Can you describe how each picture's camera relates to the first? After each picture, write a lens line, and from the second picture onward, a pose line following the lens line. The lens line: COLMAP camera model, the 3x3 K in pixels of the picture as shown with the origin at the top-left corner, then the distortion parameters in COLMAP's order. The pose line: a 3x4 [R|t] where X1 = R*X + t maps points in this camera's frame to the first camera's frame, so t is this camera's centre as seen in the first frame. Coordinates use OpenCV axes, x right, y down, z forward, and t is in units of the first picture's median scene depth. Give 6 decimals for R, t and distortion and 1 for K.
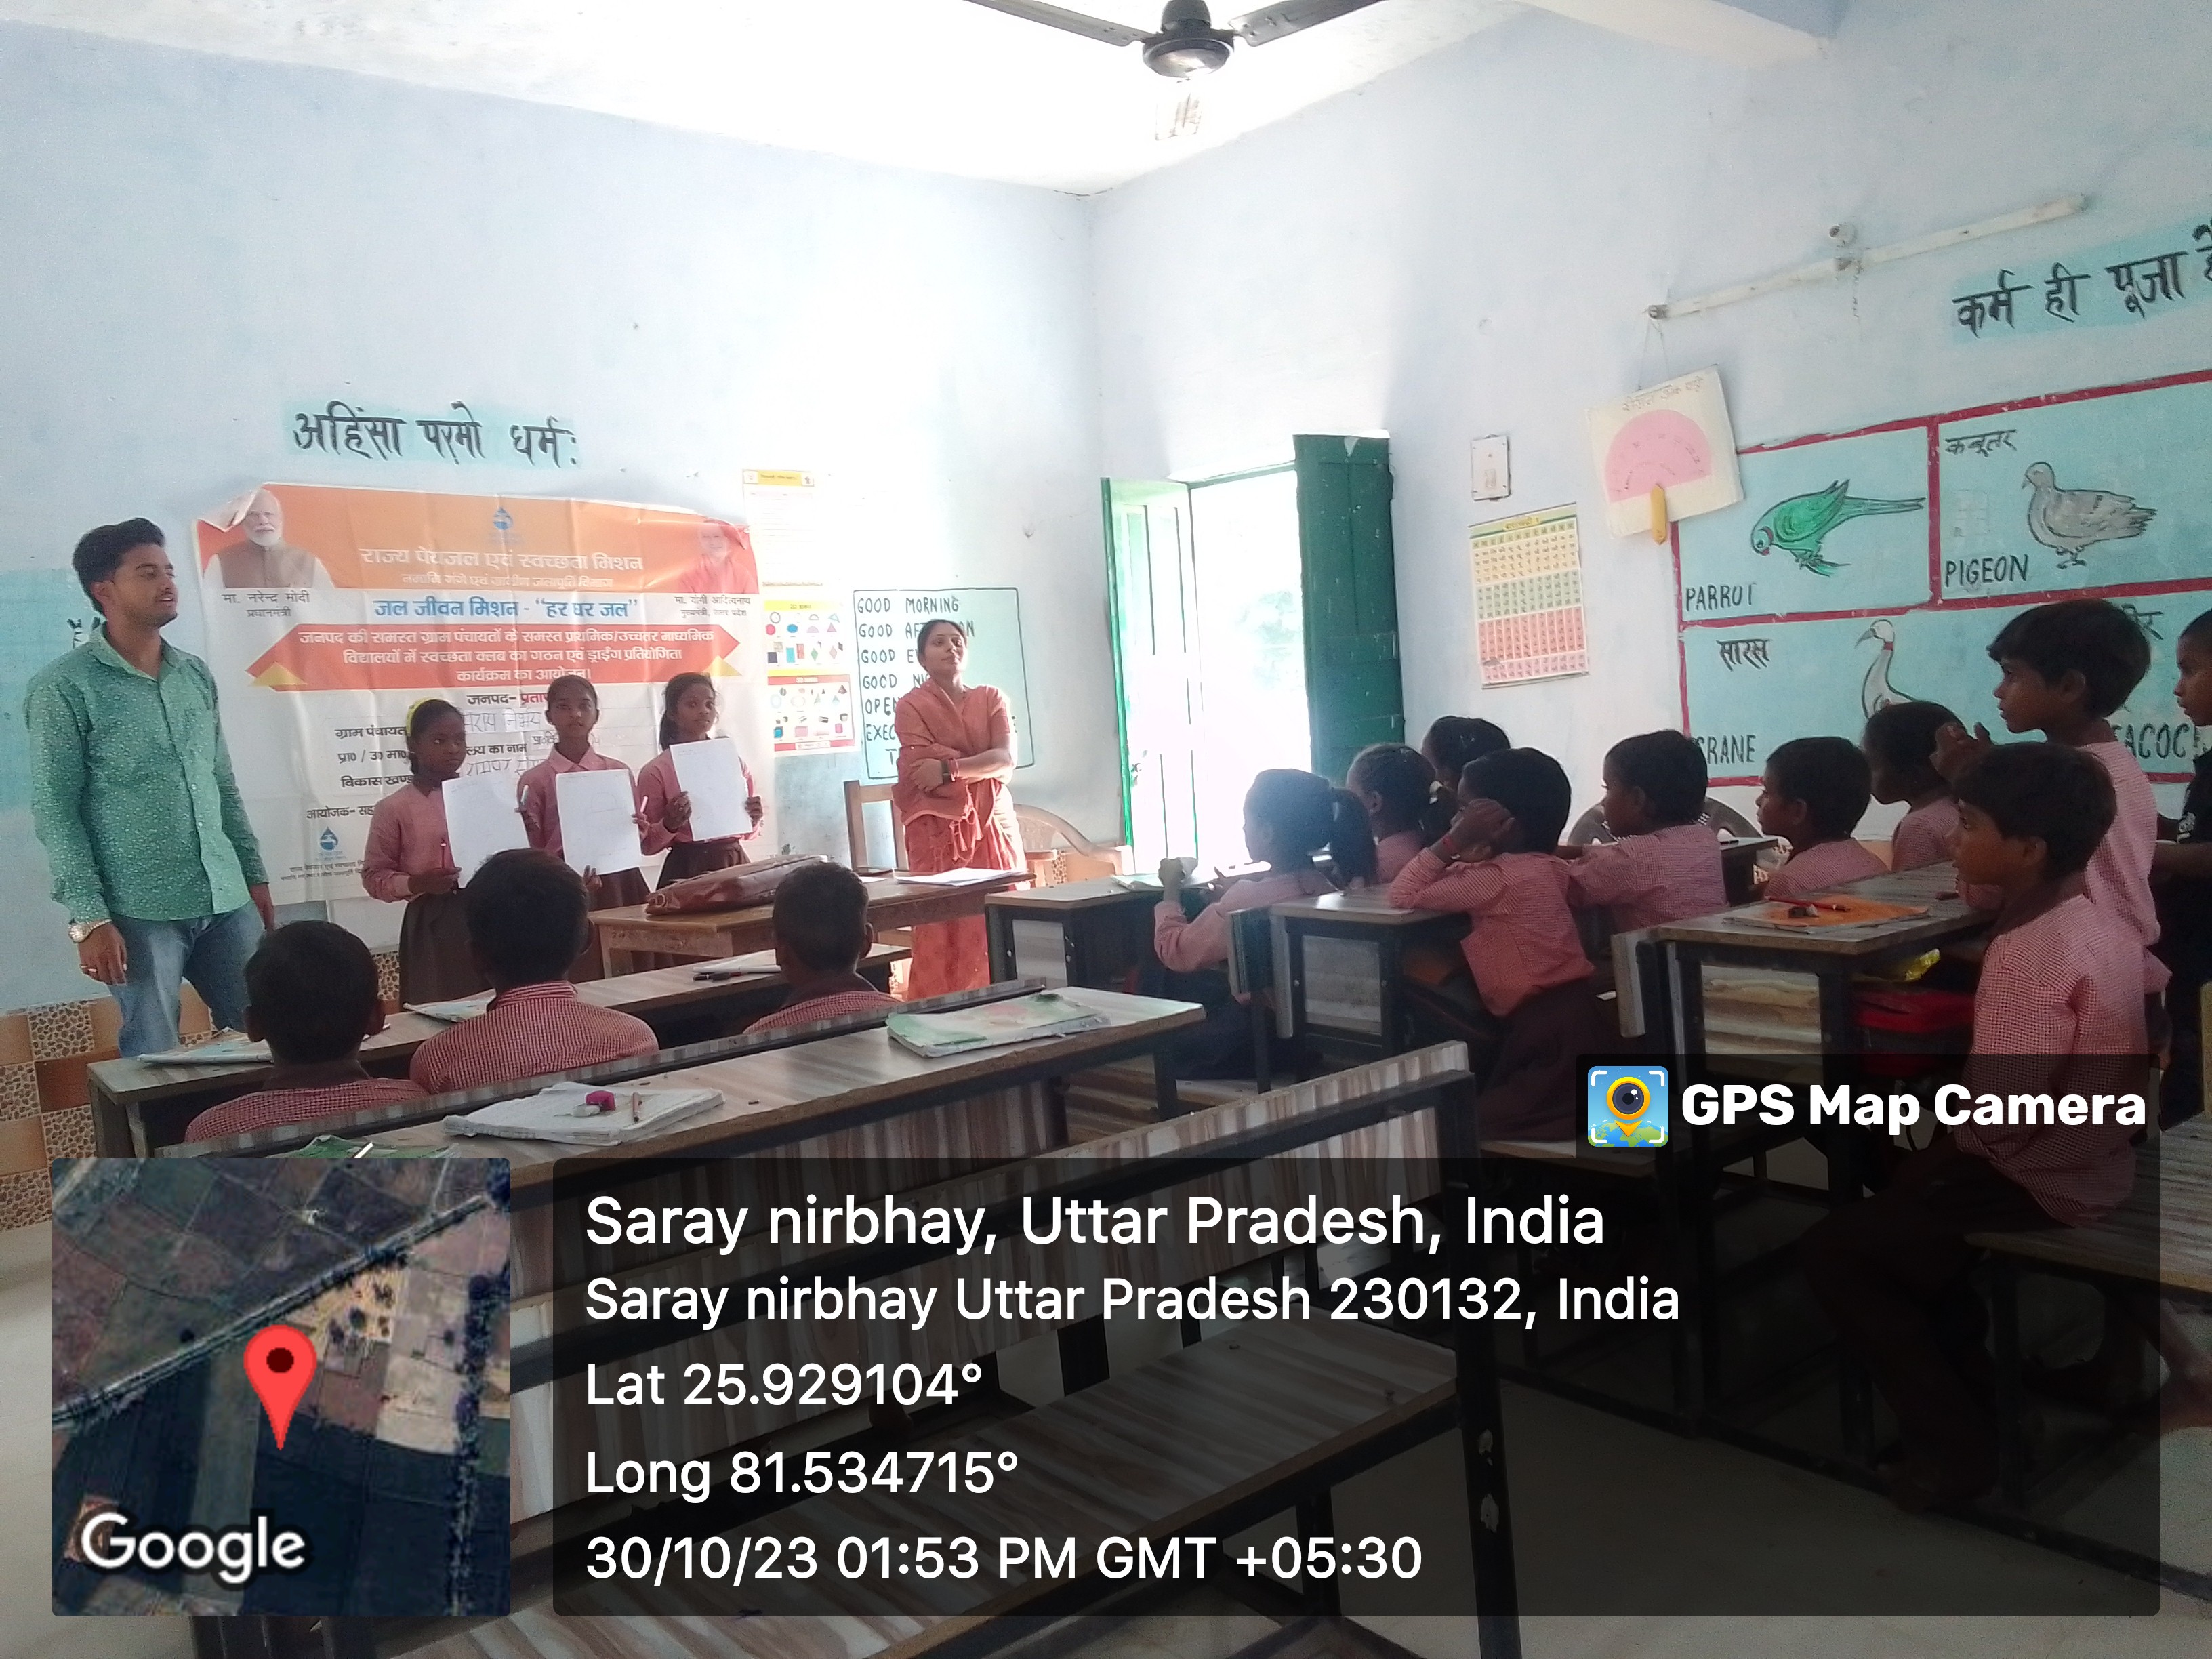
lens RADIAL K [[1674.5, 0, 1140.0], [0, 1674.5, 922.3], [0, 0, 1]] dist [0.074410, -0.087709]
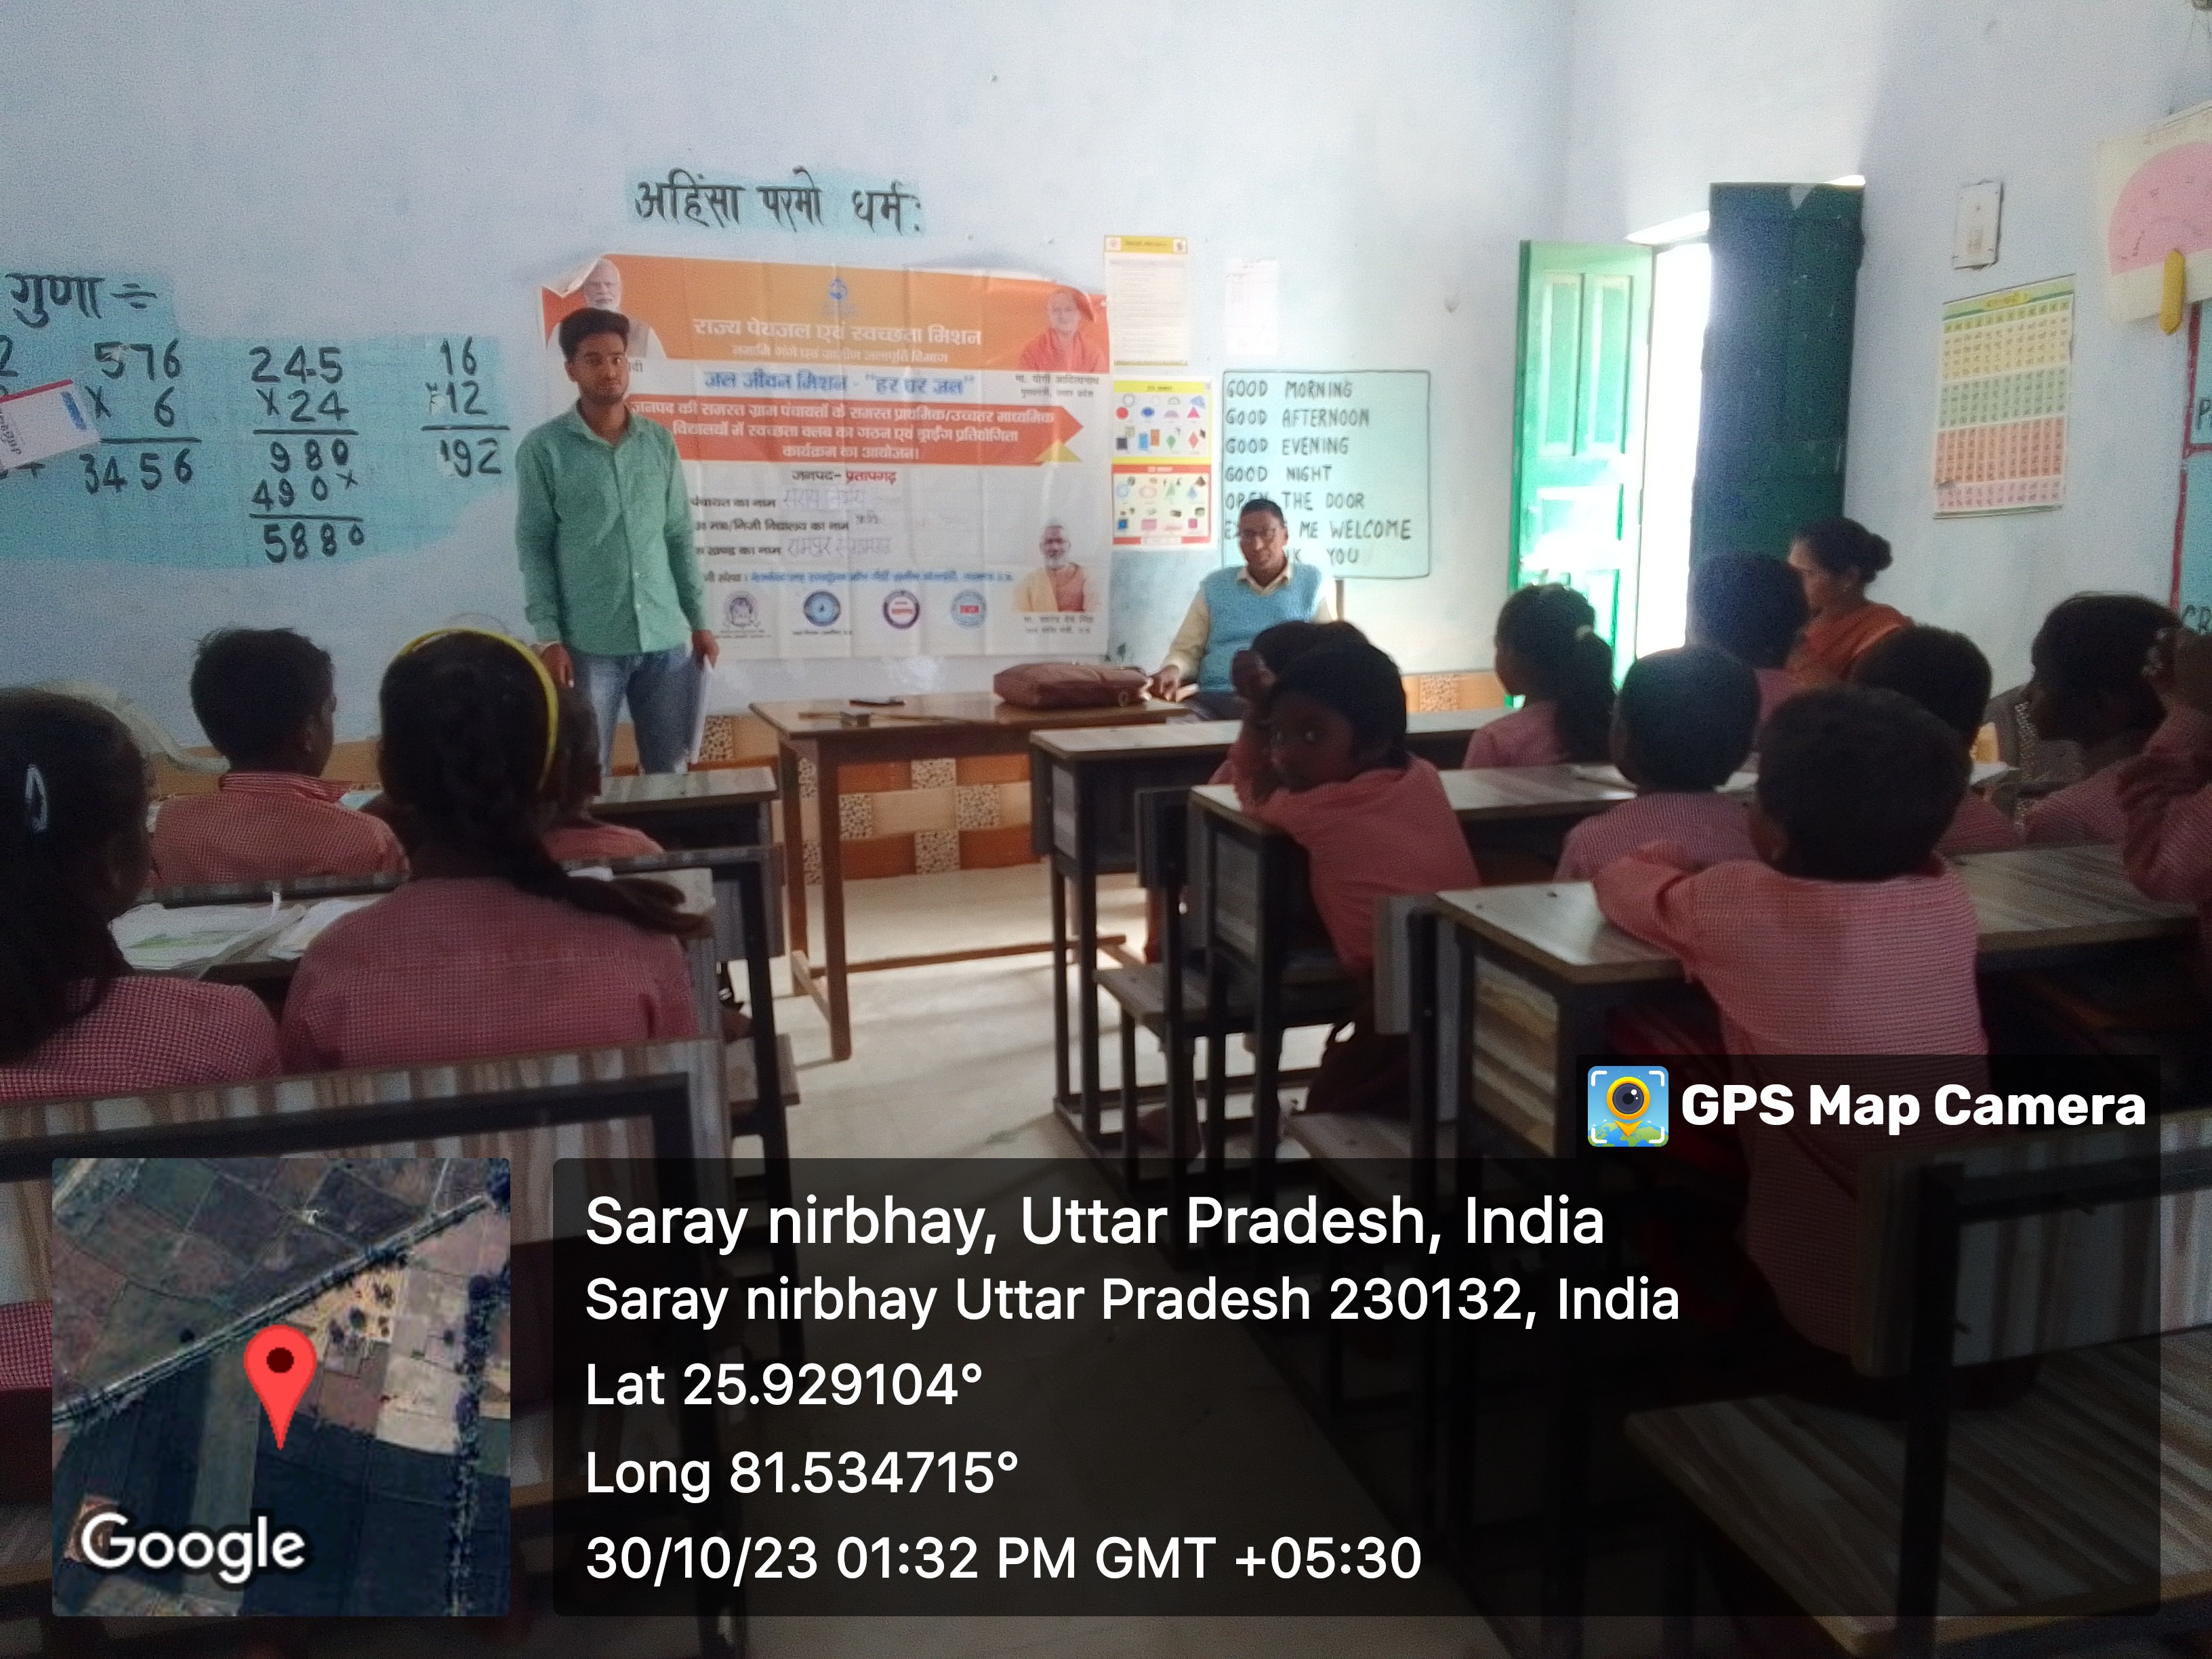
lens RADIAL K [[1690.7, 0, 1153.3], [0, 1690.7, 898.8], [0, 0, 1]] dist [0.065700, -0.091703]
pose [[0.912837, 0.143818, -0.382158, 0.216067], [-0.100953, 0.986354, 0.130056, -0.034532], [0.395648, -0.080140, 0.914899, 0.130602]]
